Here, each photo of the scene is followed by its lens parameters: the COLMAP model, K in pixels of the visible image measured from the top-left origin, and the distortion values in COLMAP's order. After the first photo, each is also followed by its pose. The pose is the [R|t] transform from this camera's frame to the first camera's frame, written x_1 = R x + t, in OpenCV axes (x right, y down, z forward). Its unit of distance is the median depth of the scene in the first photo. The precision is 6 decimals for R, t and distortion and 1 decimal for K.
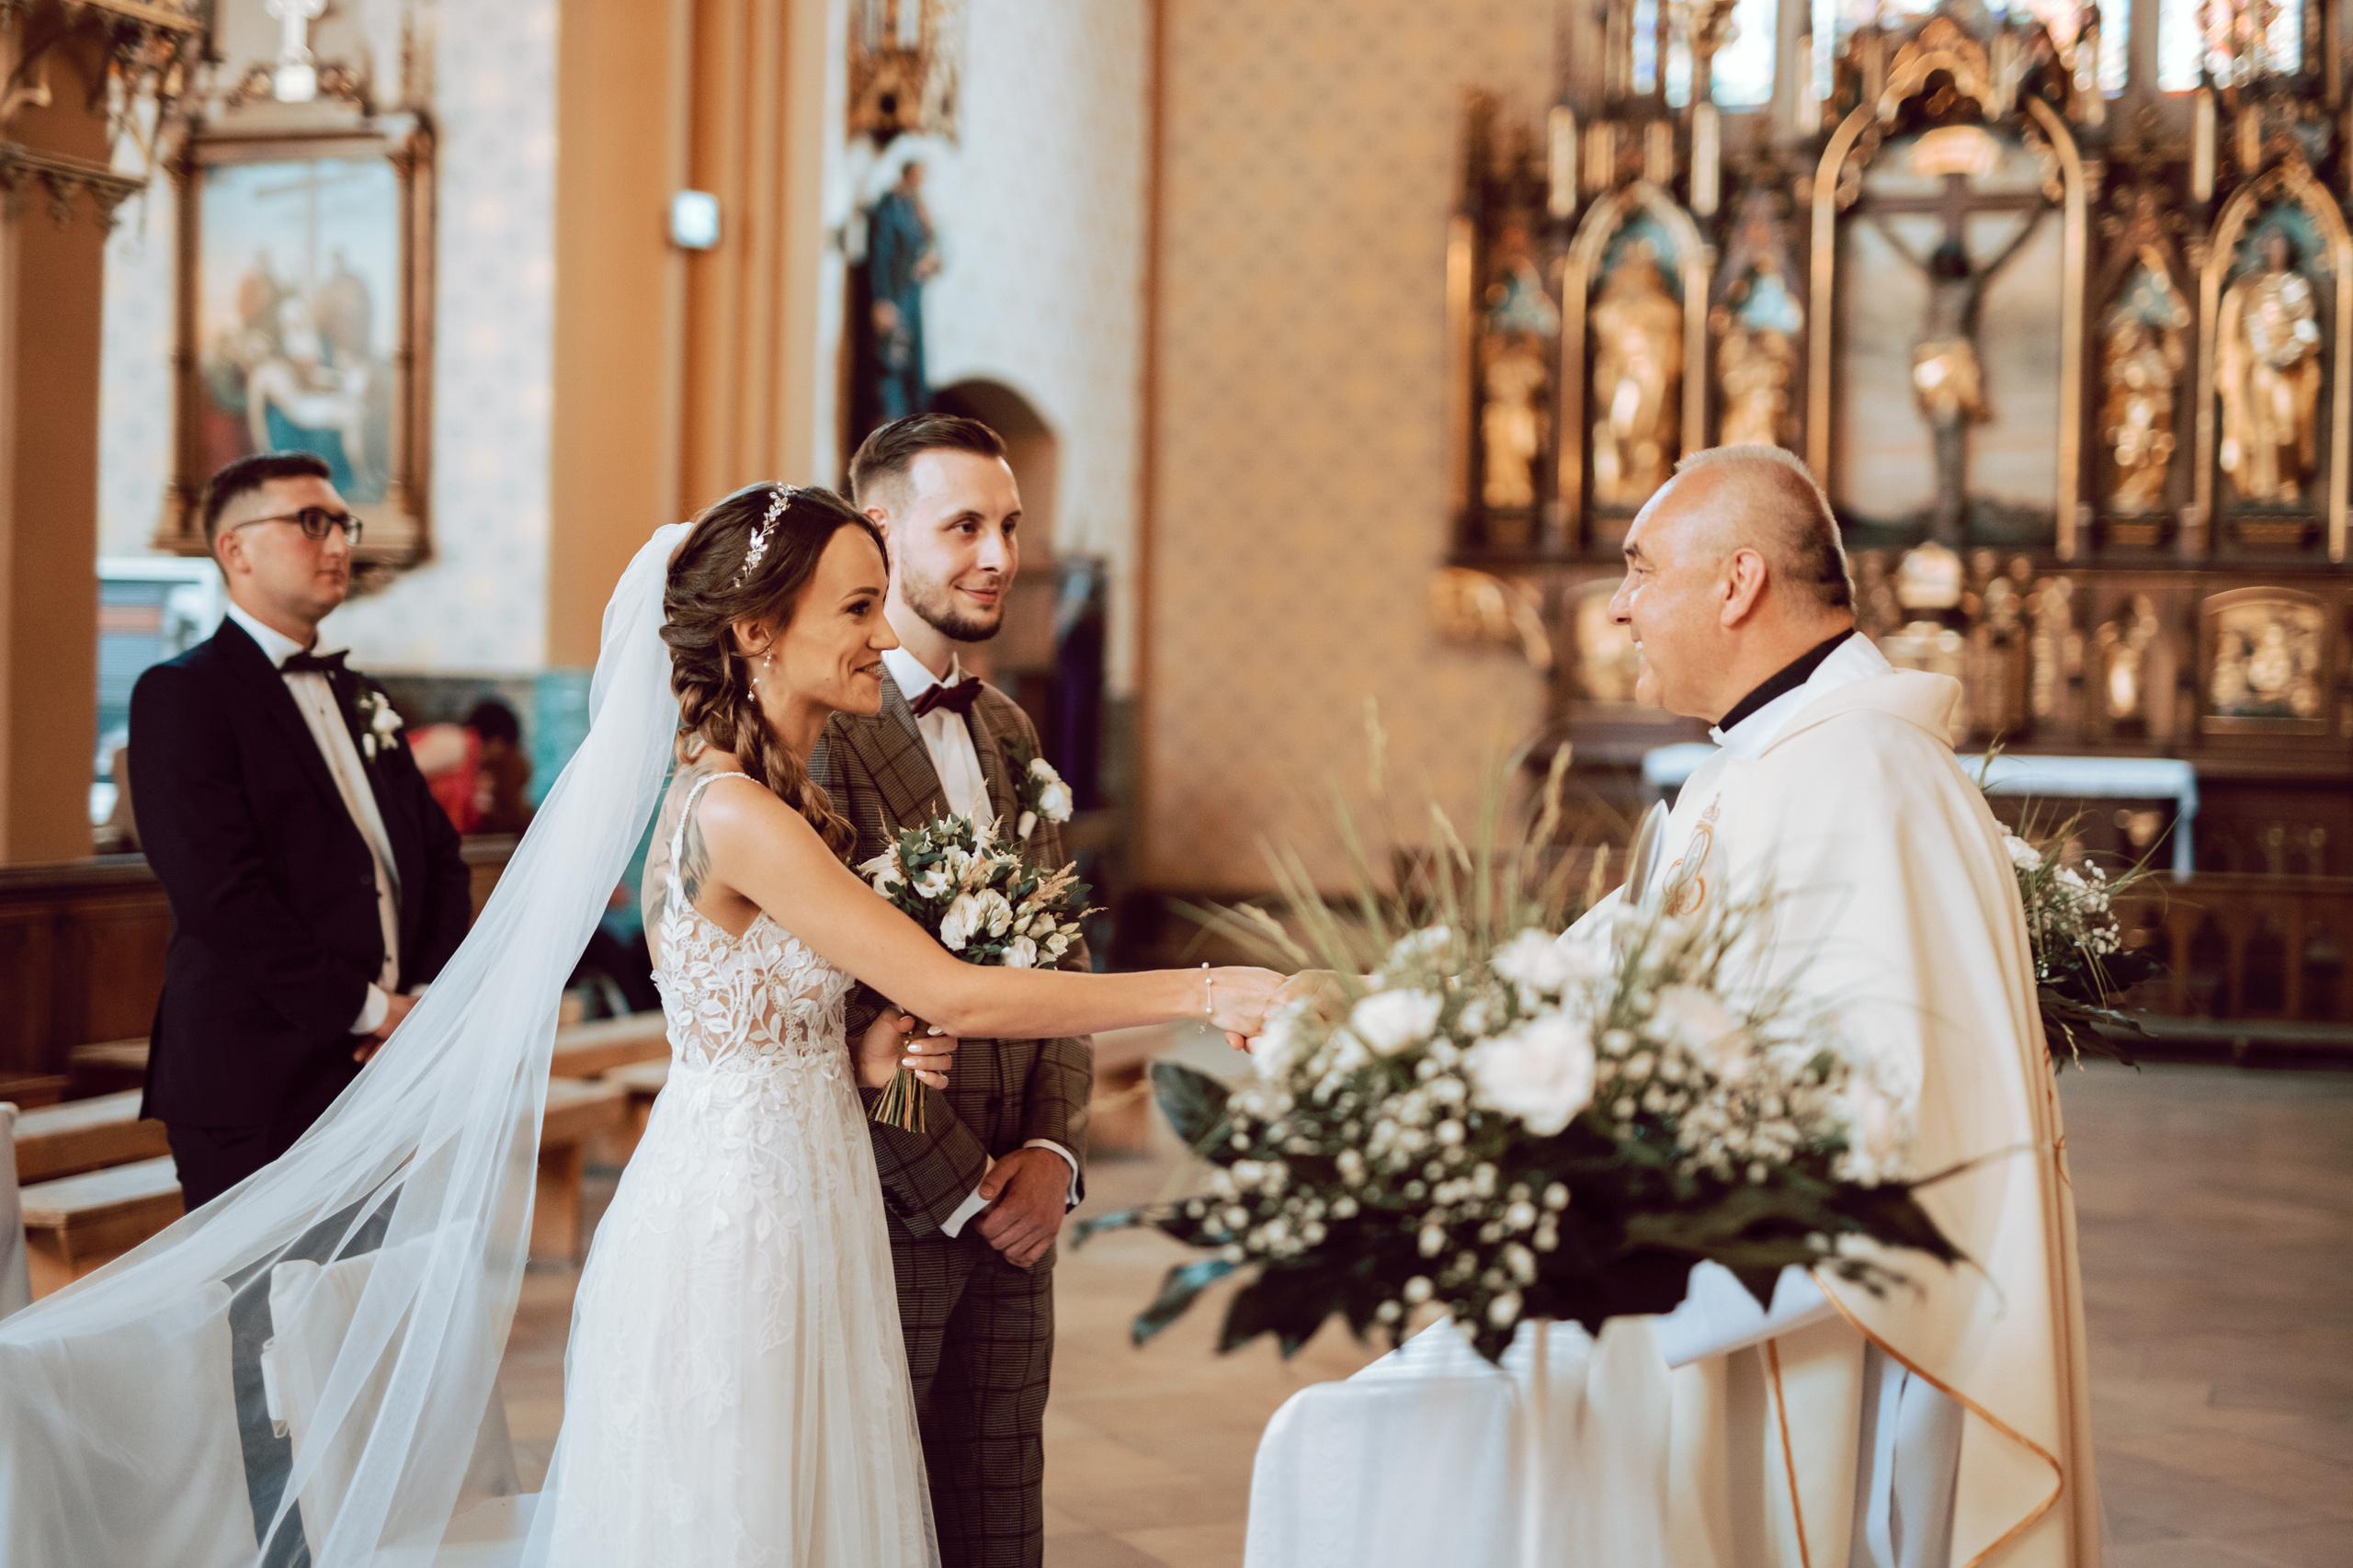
lens RADIAL K [[3575.2, 0, 1217.0], [0, 3575.2, 776.1], [0, 0, 1]] dist [-0.010328, 0.064453]
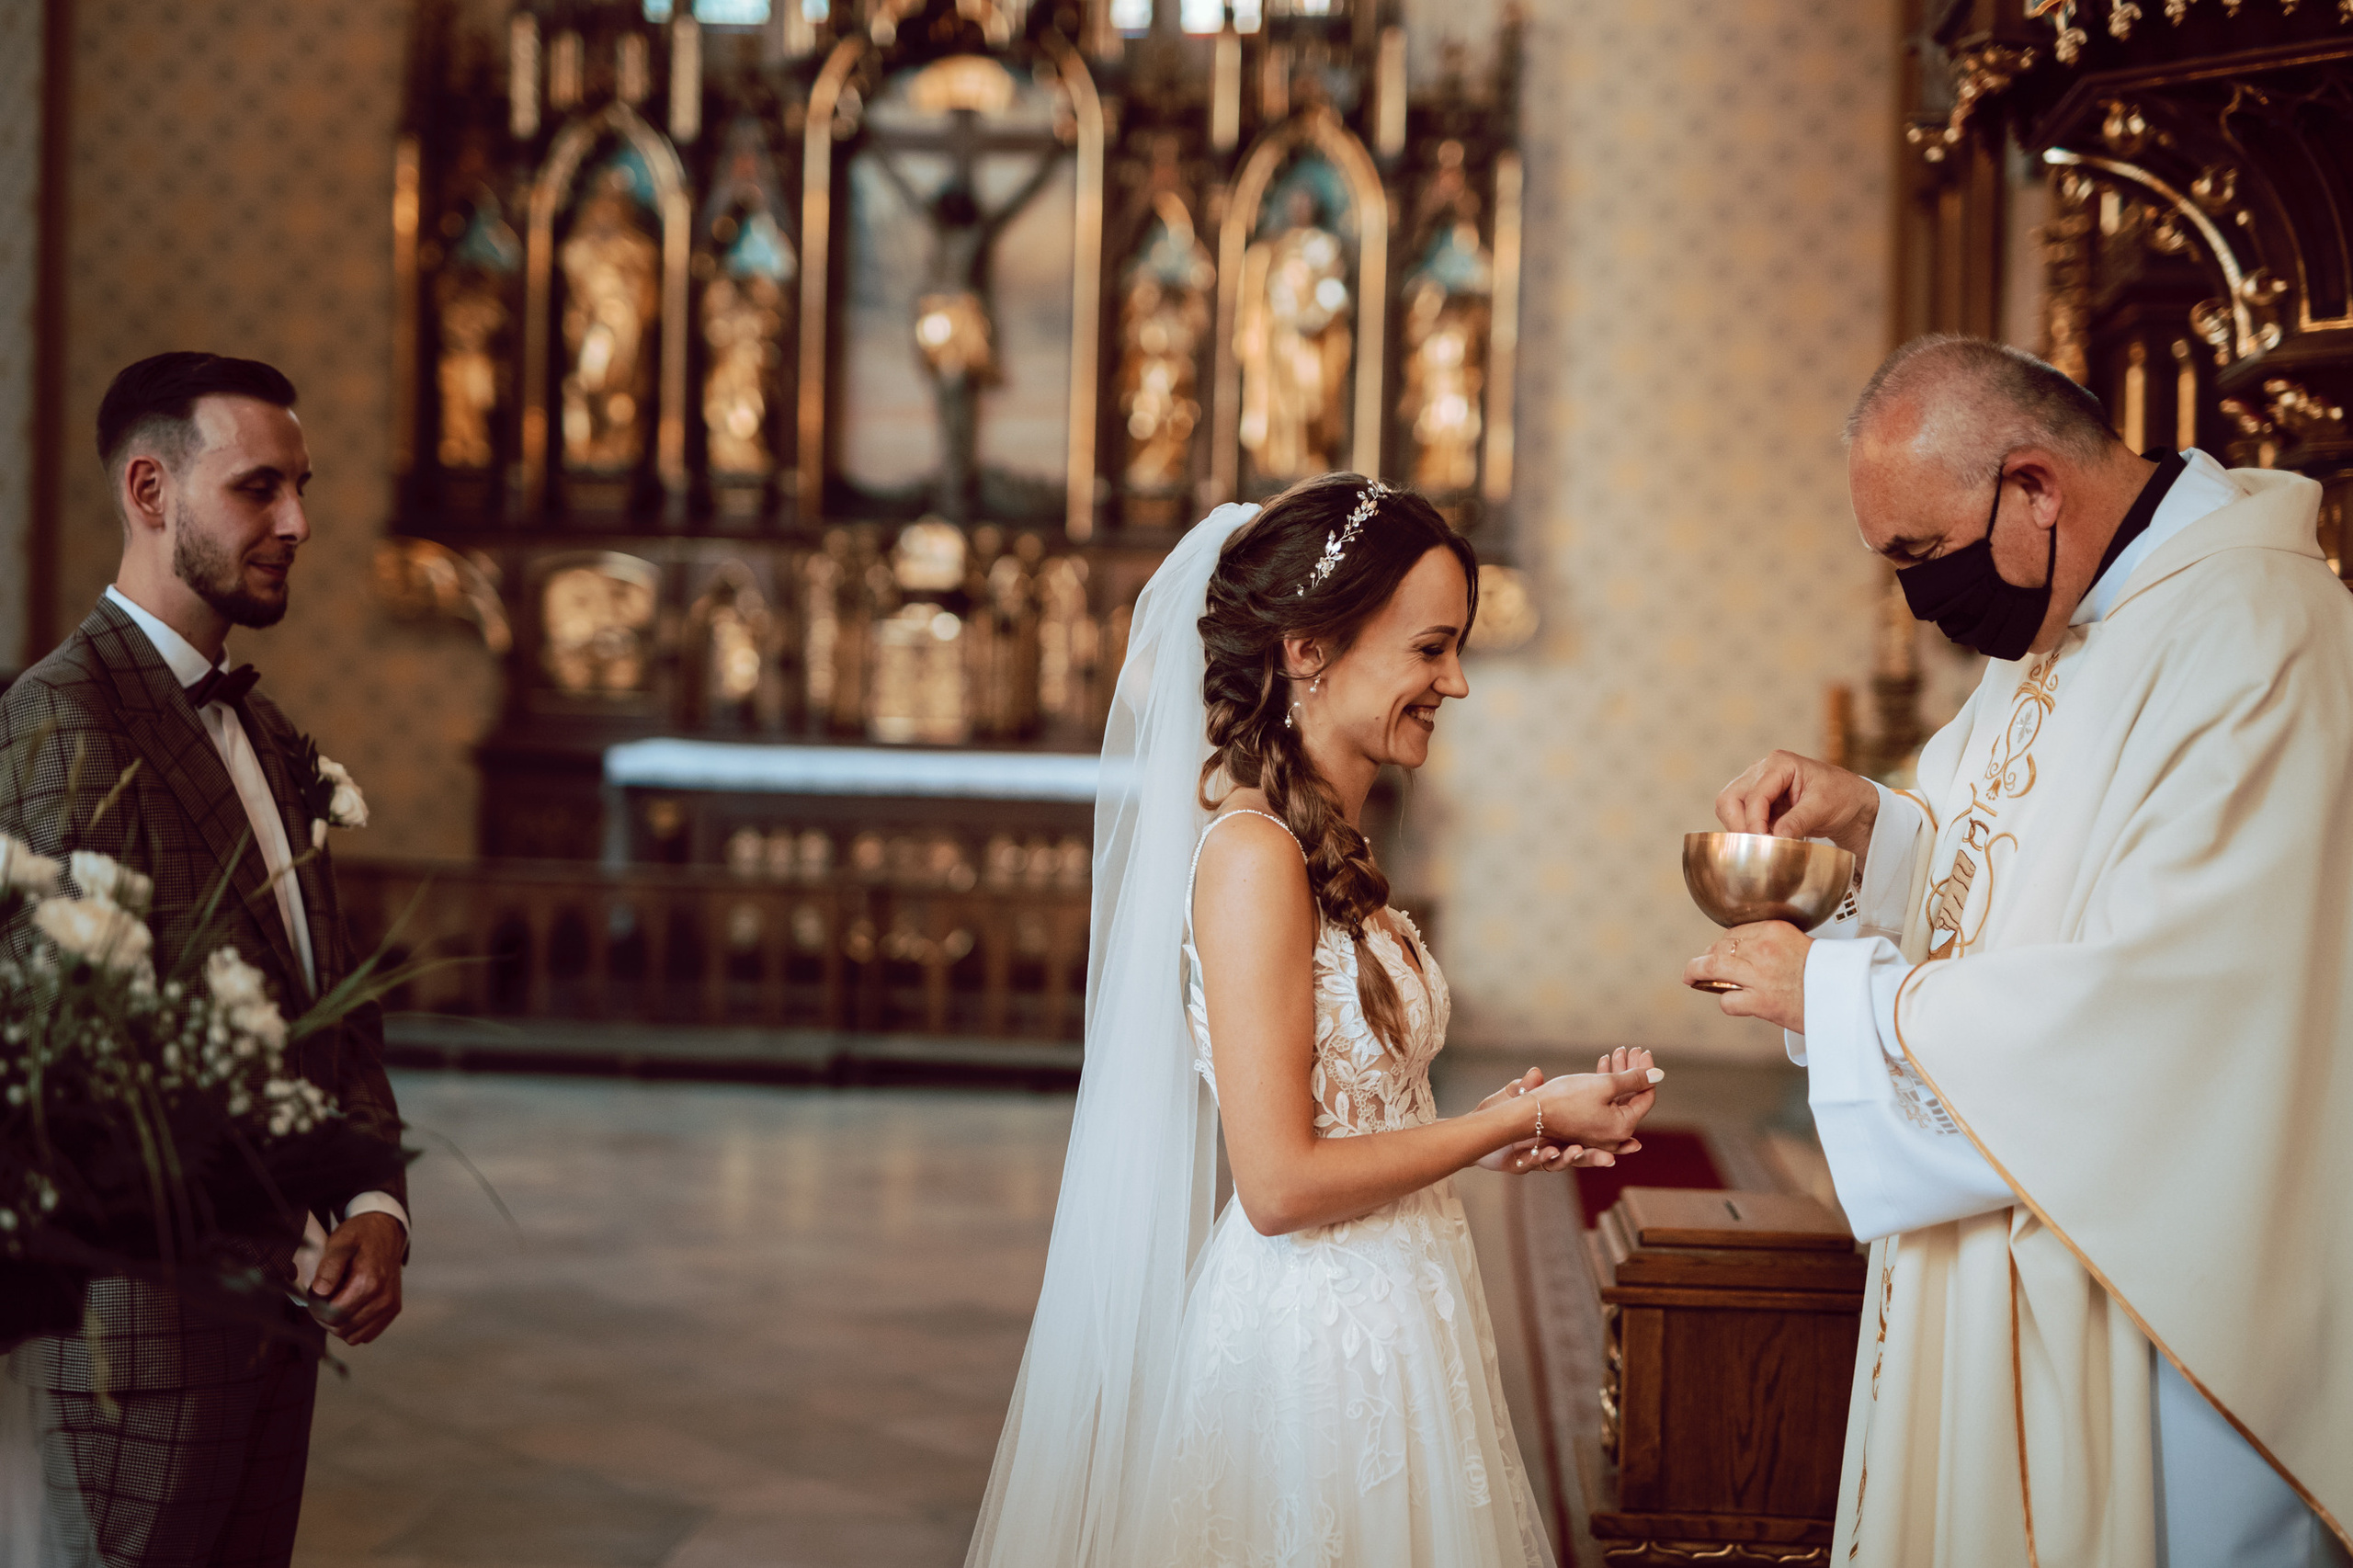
lens RADIAL K [[3575.2, 0, 1217.0], [0, 3575.2, 776.1], [0, 0, 1]] dist [-0.010328, 0.064453]
pose [[0.971310, 0.003757, 0.237786, 0.055247], [-0.004220, 0.999990, 0.001436, -0.001814], [-0.237778, -0.002398, 0.971317, 0.109142]]
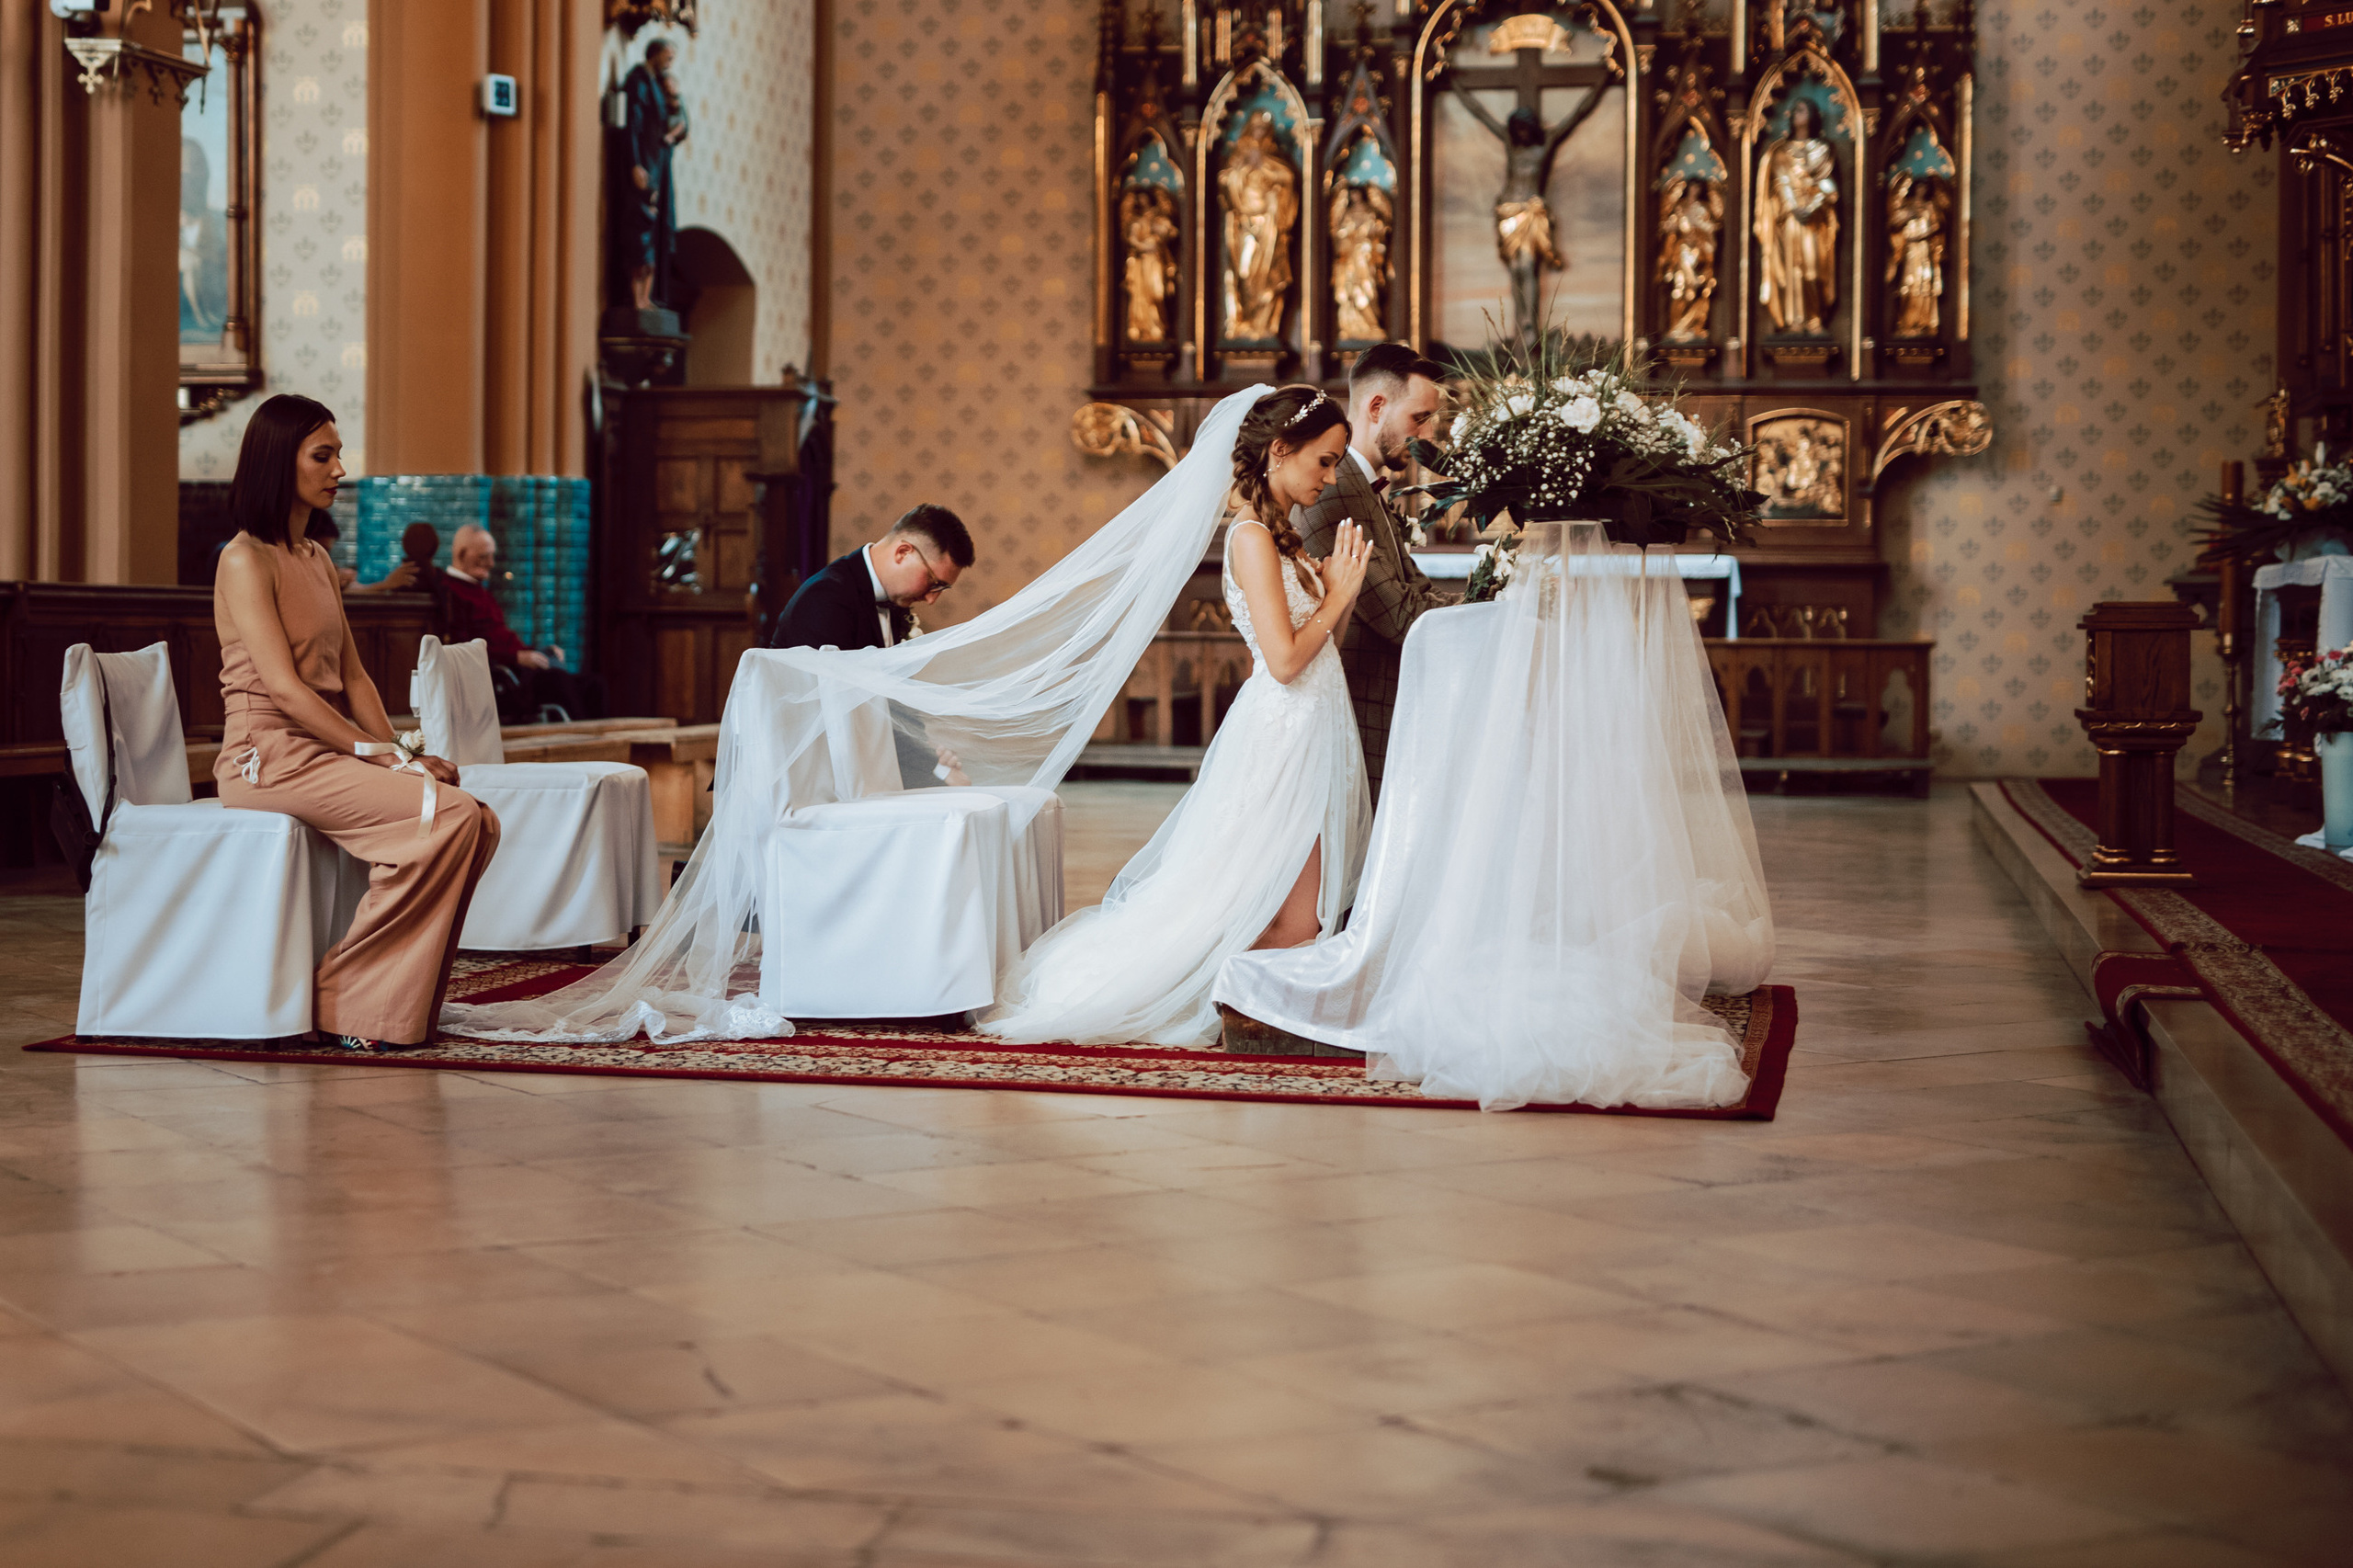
lens RADIAL K [[3698.0, 0, 1015.2], [0, 3698.0, 646.7], [0, 0, 1]] dist [-0.012081, 0.004787]
pose [[0.996767, -0.013140, 0.079265, -0.057092], [0.013474, 0.999902, -0.003679, 0.026441], [-0.079209, 0.004735, 0.996847, -0.180753]]
